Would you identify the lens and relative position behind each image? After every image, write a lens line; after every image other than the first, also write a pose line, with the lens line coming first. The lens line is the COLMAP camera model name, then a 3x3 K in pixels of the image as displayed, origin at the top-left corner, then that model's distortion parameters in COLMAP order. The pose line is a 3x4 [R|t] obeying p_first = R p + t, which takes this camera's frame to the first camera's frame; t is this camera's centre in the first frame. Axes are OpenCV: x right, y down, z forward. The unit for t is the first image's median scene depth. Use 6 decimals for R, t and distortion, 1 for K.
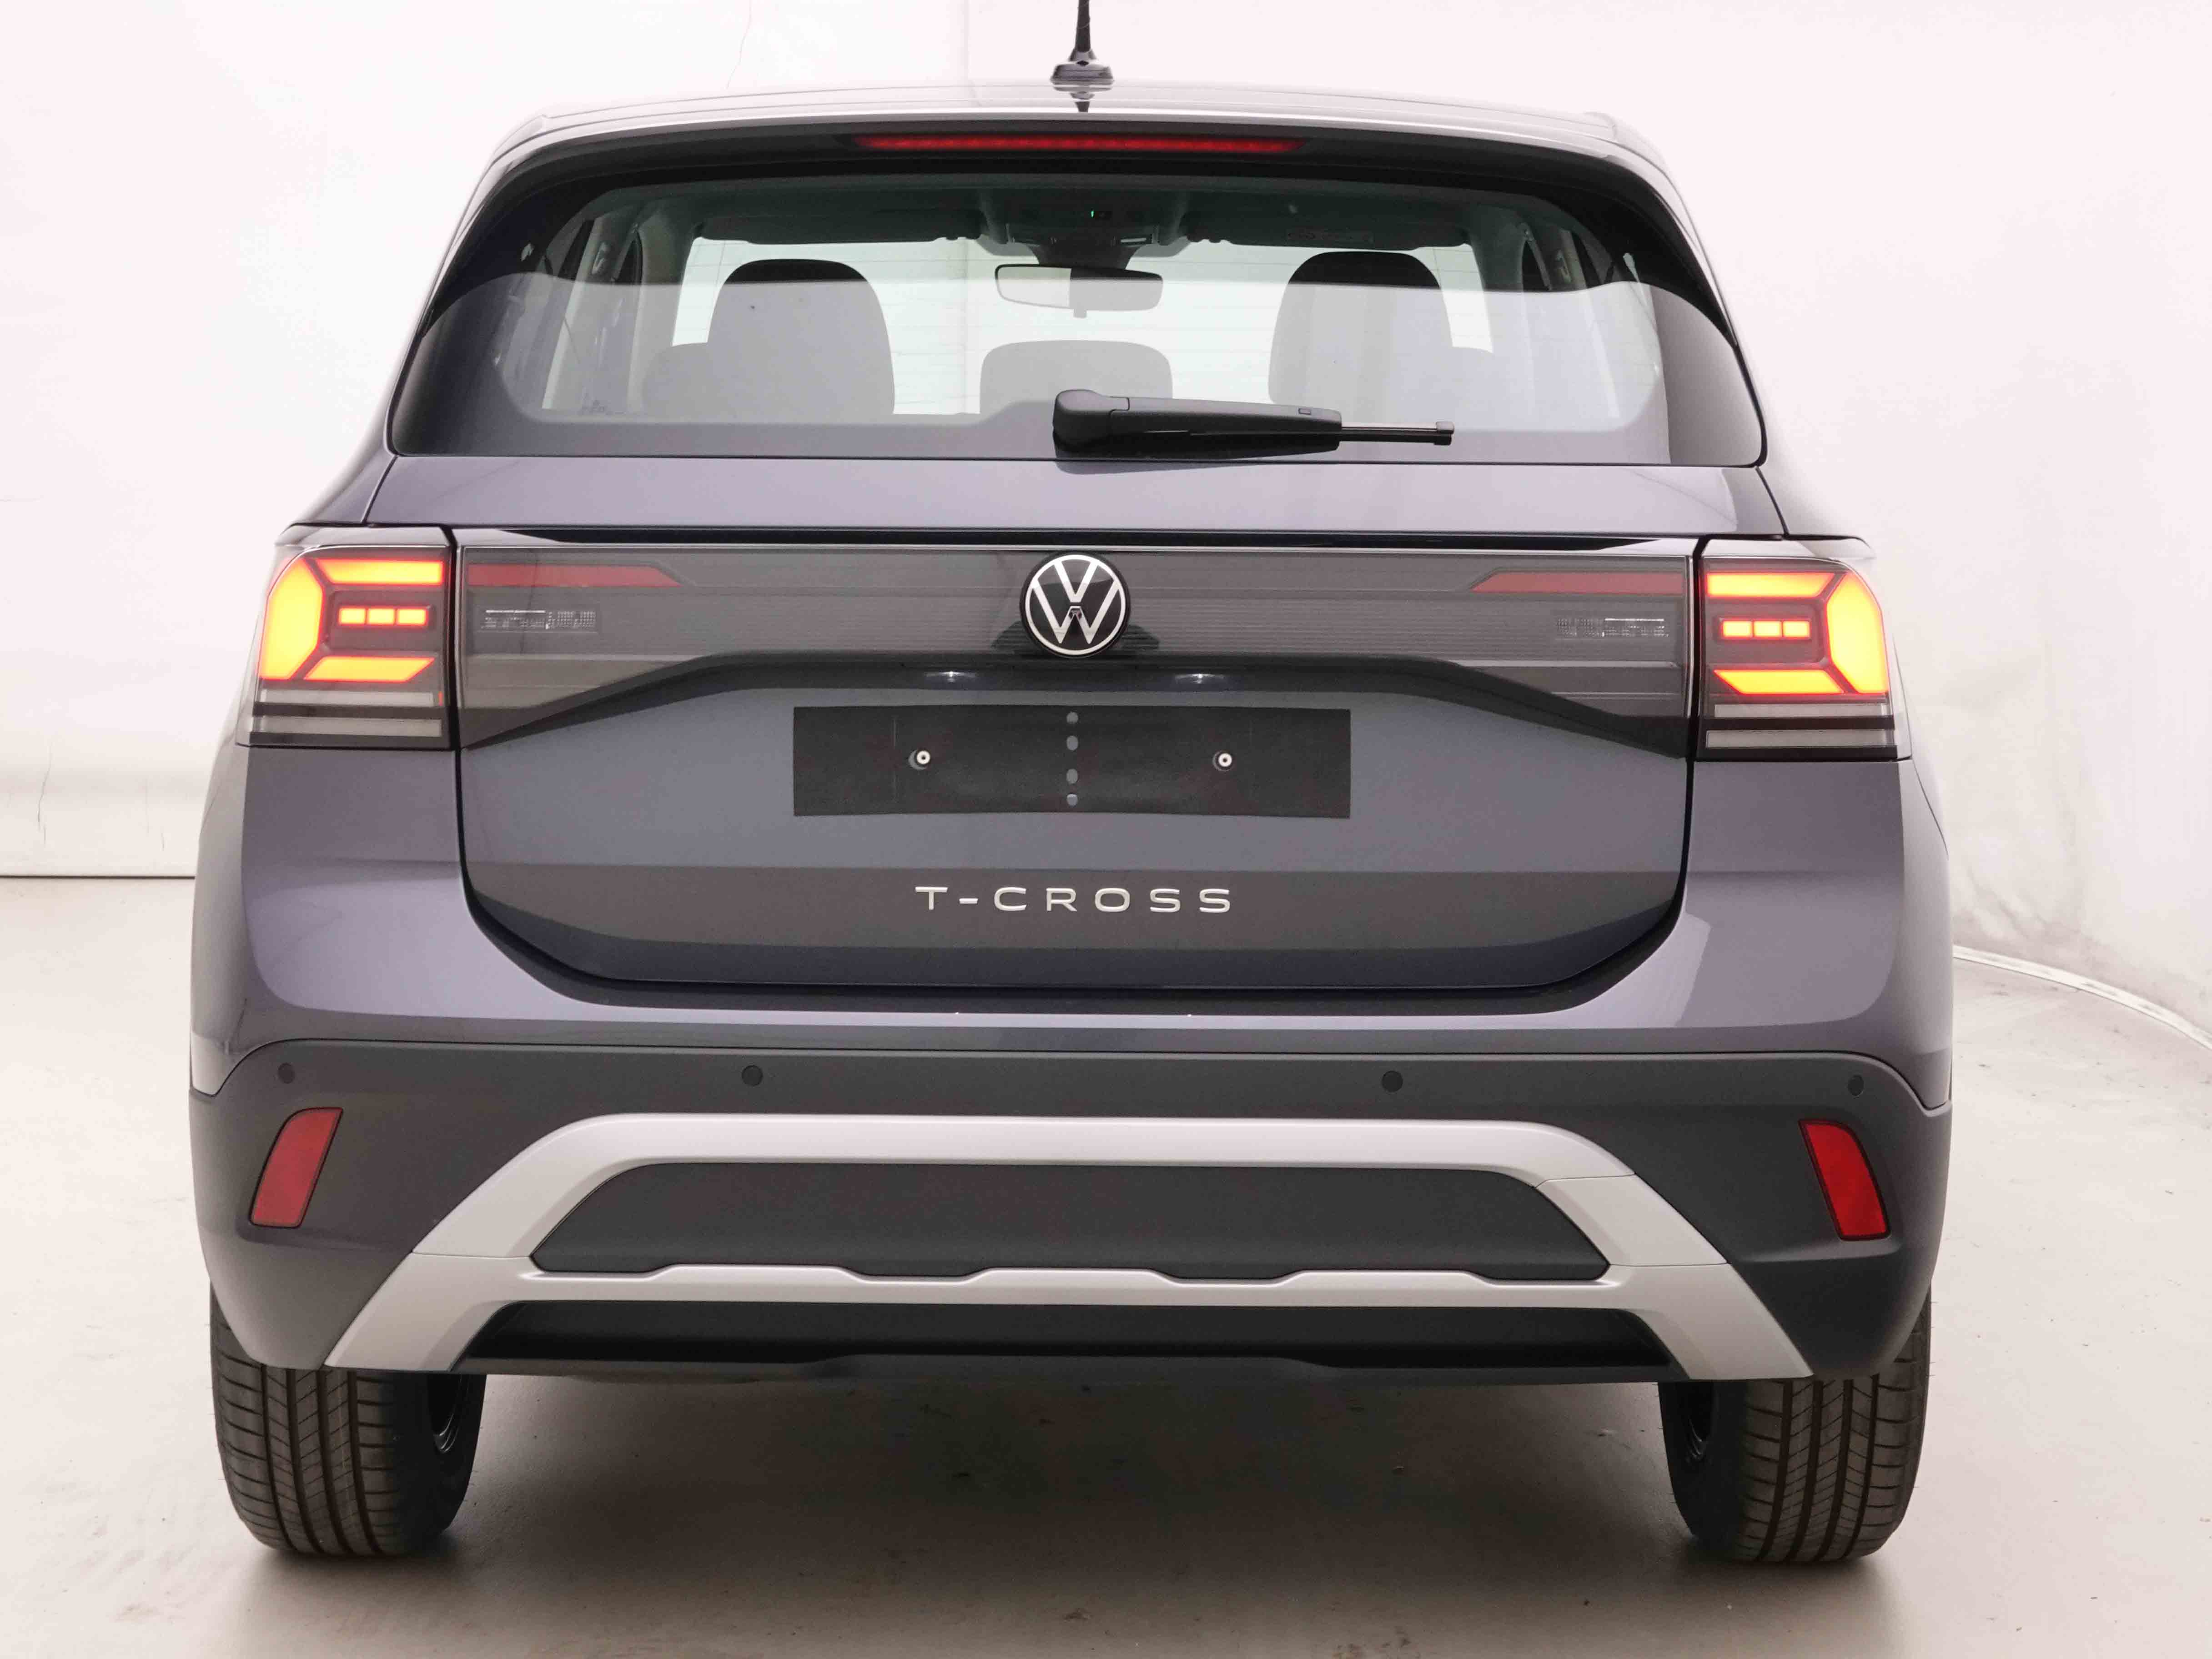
lens RADIAL K [[4866.8, 0, 1107.6], [0, 4866.8, 833.0], [0, 0, 1]] dist [-0.256662, 0.000000]
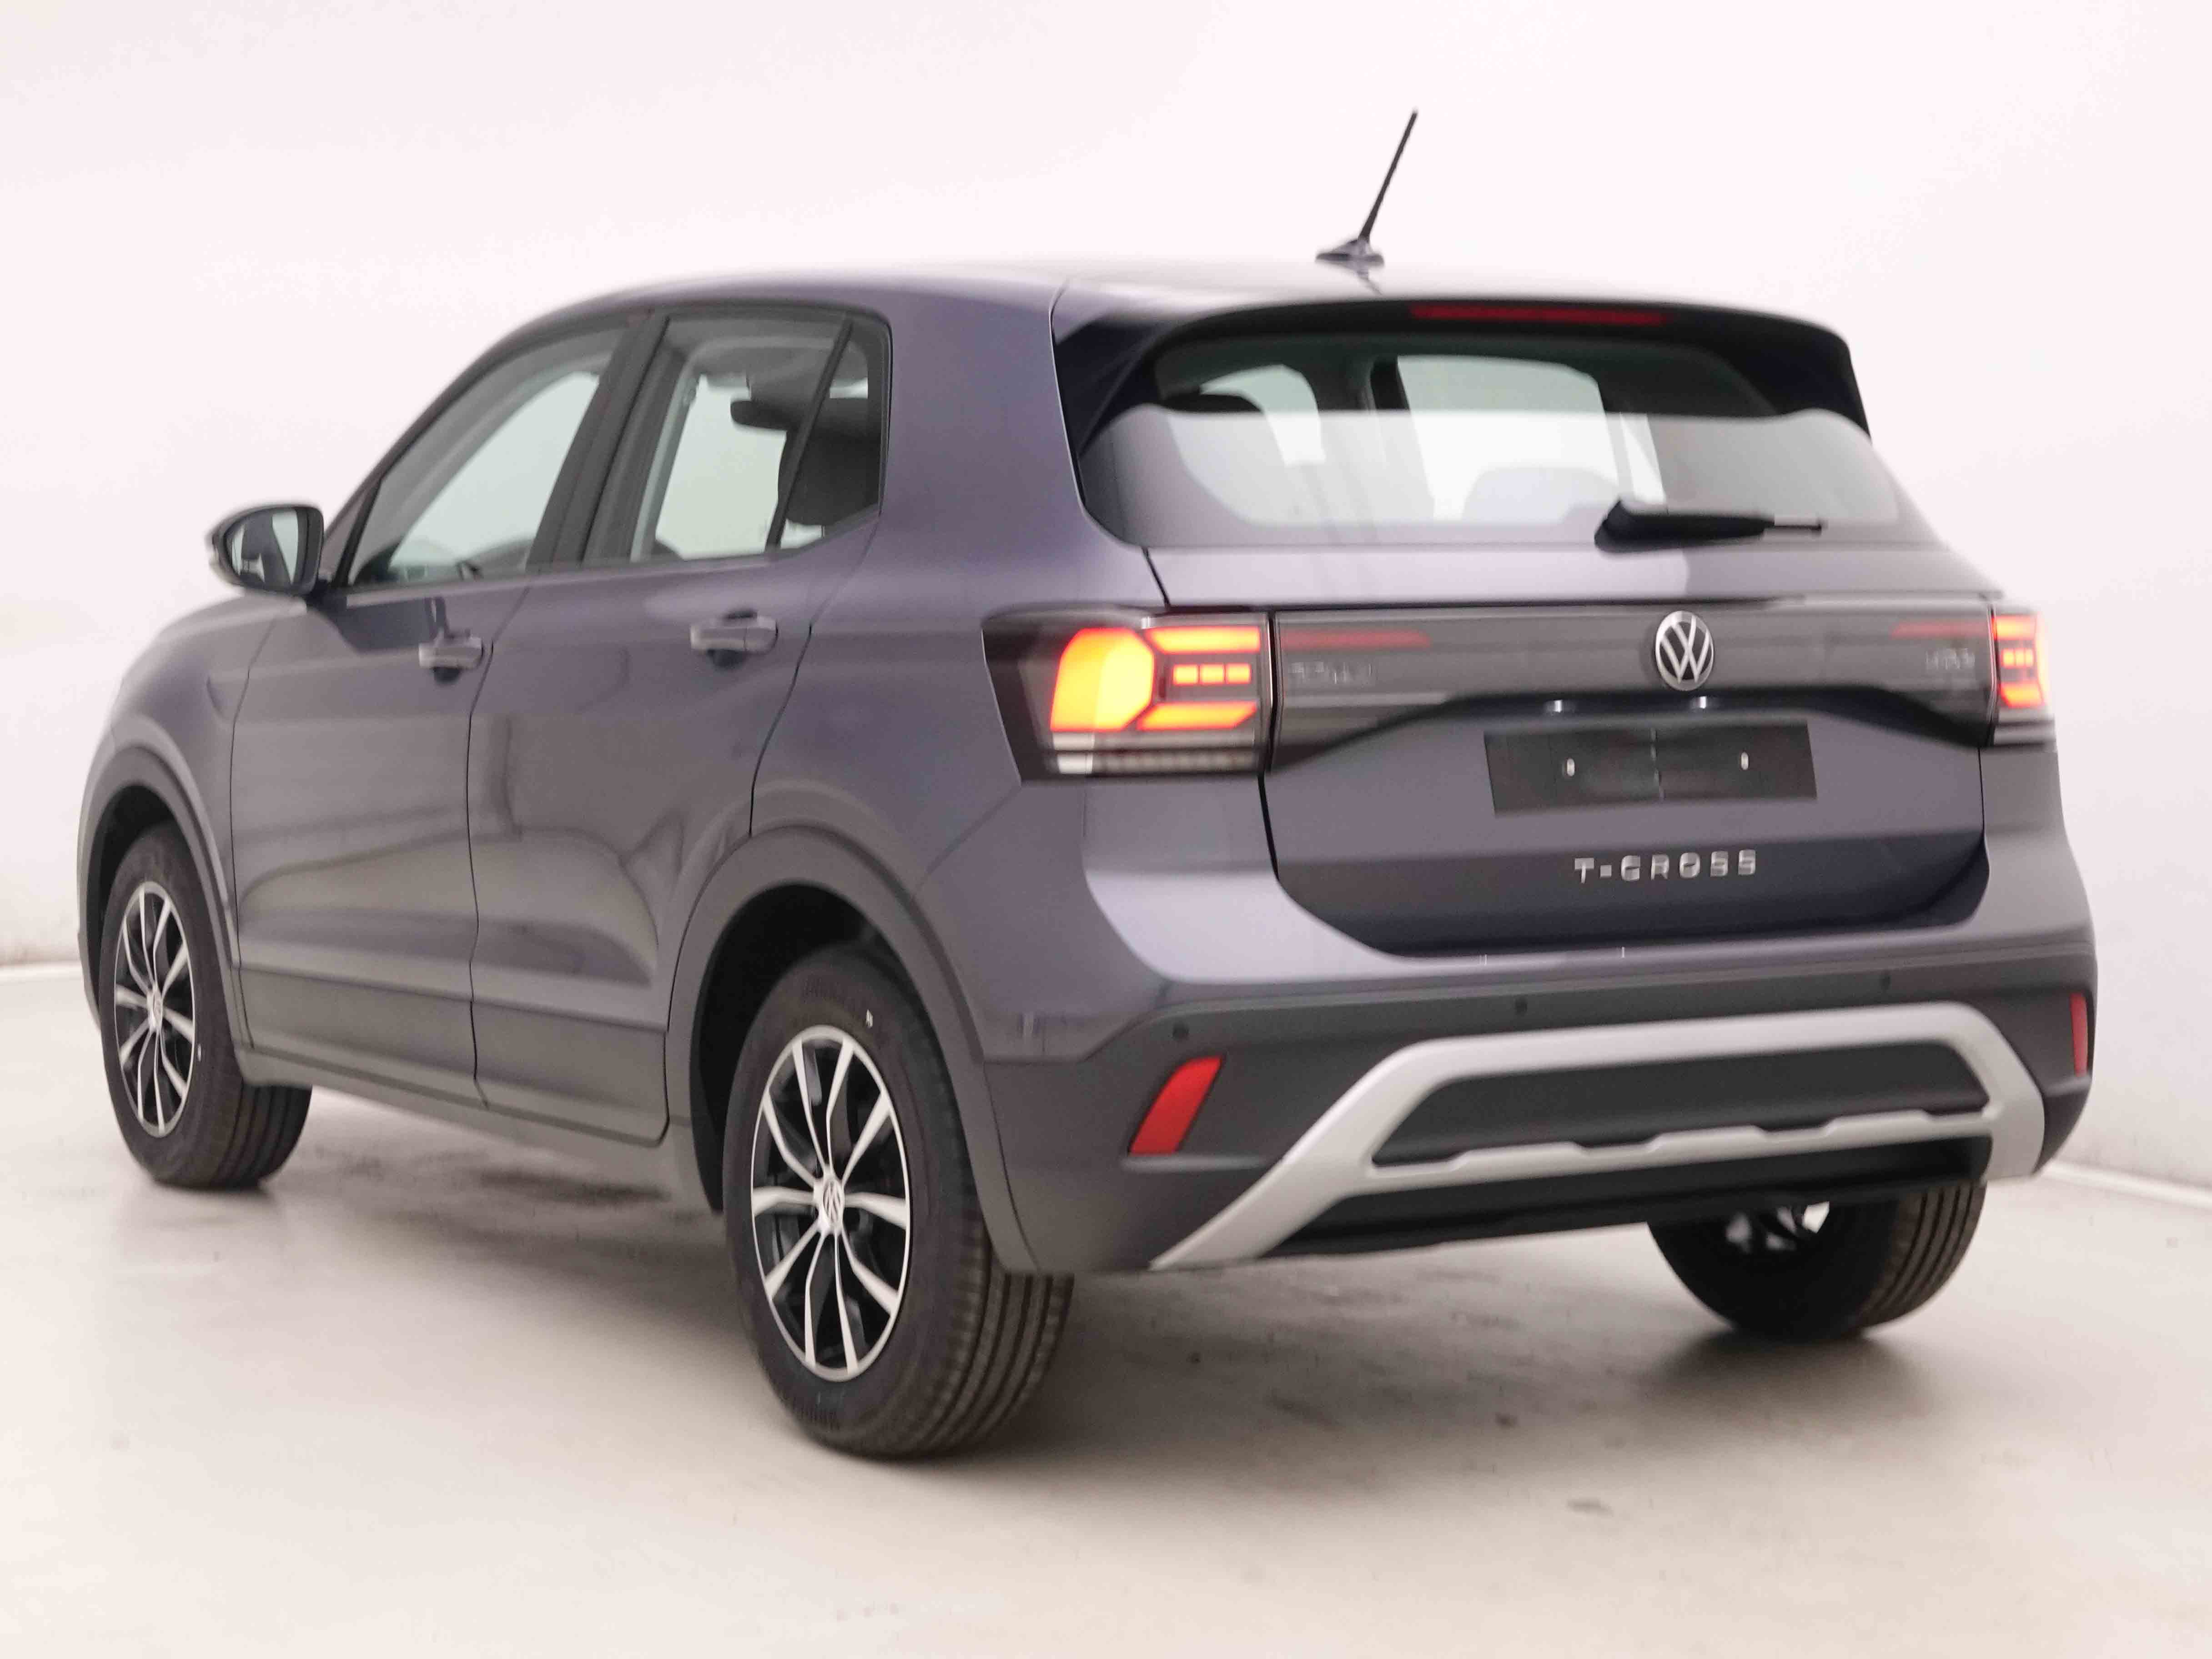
lens RADIAL K [[4353.2, 0, 1104.1], [0, 4353.2, 821.4], [0, 0, 1]] dist [-0.177413, 0.000000]
pose [[0.882620, -0.043857, 0.468036, -0.718005], [0.051226, 0.998683, -0.003020, -0.003470], [-0.467287, 0.026641, 0.883704, -0.009694]]
